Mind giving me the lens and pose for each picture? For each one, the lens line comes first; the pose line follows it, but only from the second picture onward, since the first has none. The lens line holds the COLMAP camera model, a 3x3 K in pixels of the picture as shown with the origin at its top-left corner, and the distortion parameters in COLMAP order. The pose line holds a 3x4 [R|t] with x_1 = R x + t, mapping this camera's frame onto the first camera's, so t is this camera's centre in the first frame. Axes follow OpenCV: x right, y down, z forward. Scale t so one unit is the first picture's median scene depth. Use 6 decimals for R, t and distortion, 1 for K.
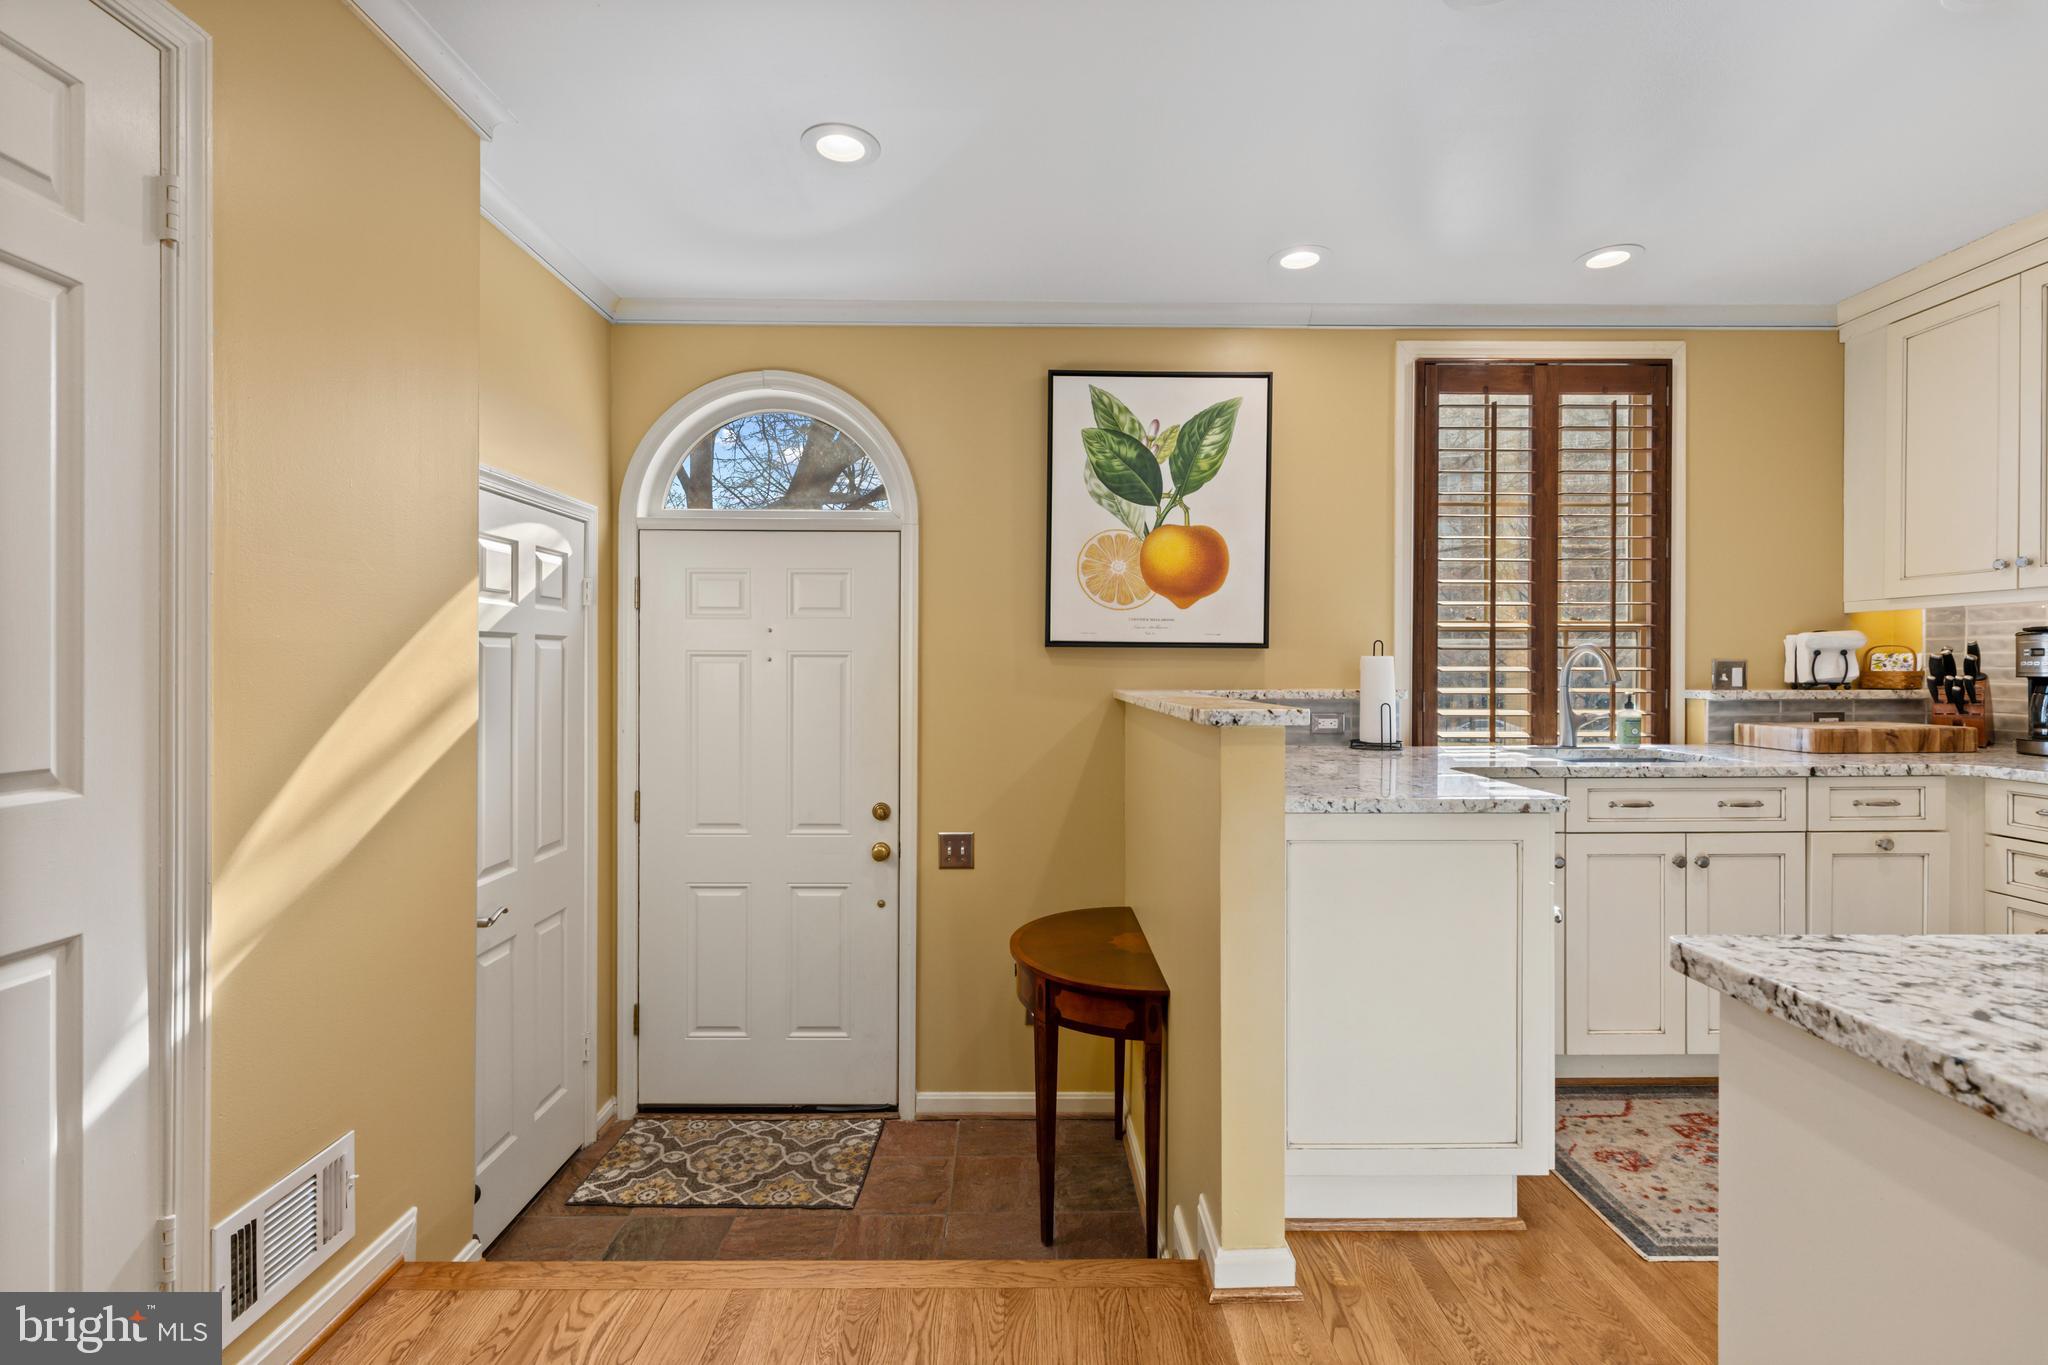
lens RADIAL K [[934.0, 0, 1018.8], [0, 934.0, 670.0], [0, 0, 1]] dist [0.001355, 0.000666]
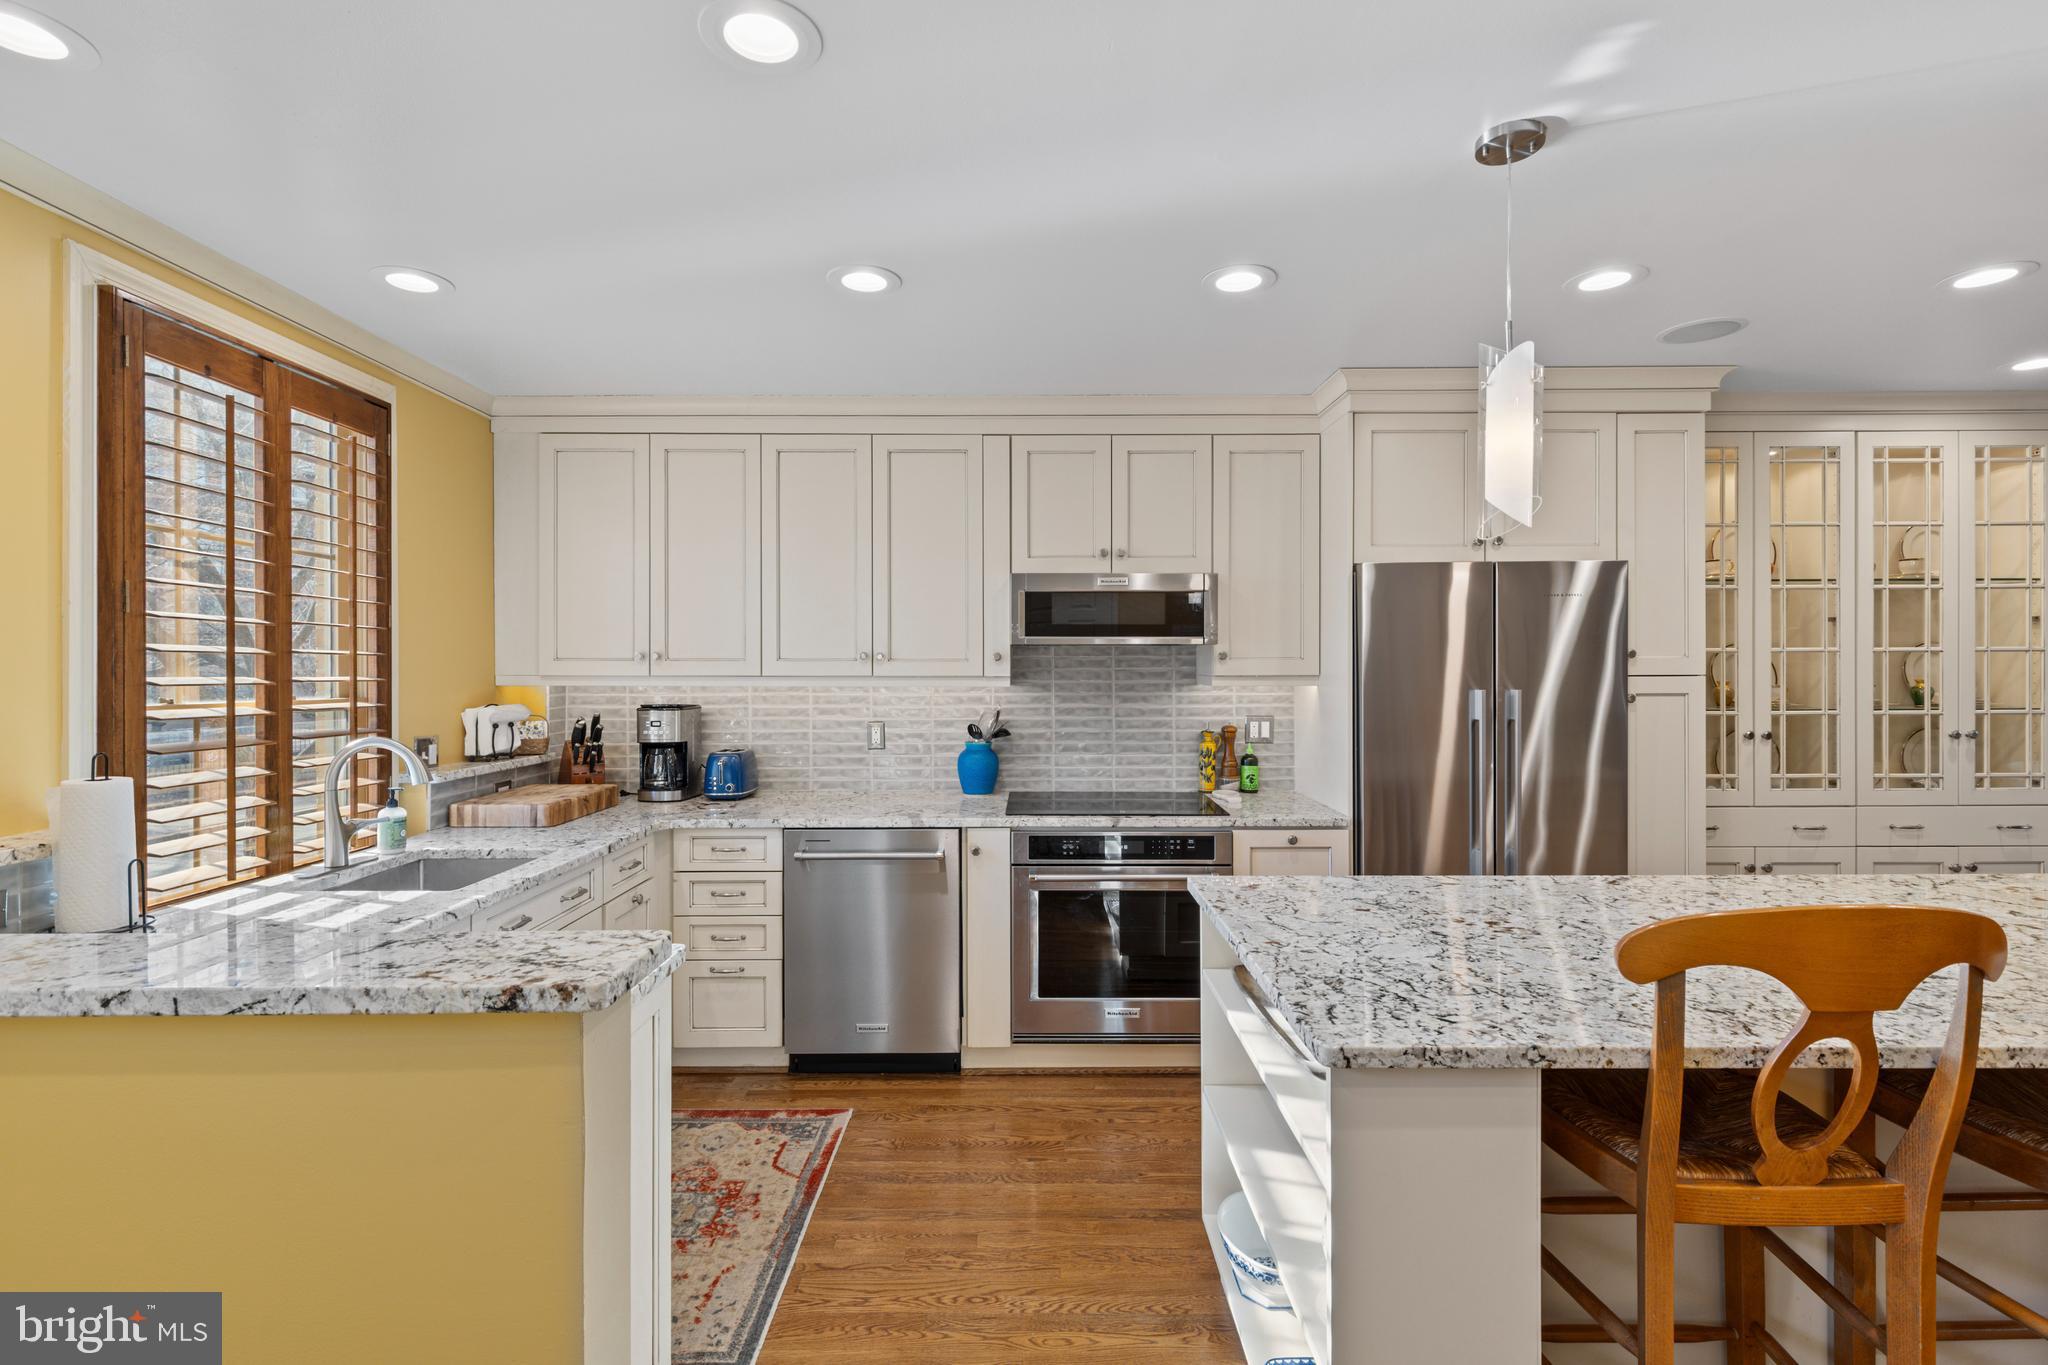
lens RADIAL K [[934.0, 0, 1029.4], [0, 934.0, 671.7], [0, 0, 1]] dist [0.001355, 0.000666]
pose [[0.002308, 0.000104, 0.999997, -0.192696], [0.005939, 0.999982, -0.000118, -0.075836], [-0.999980, 0.005939, 0.002308, 0.399992]]
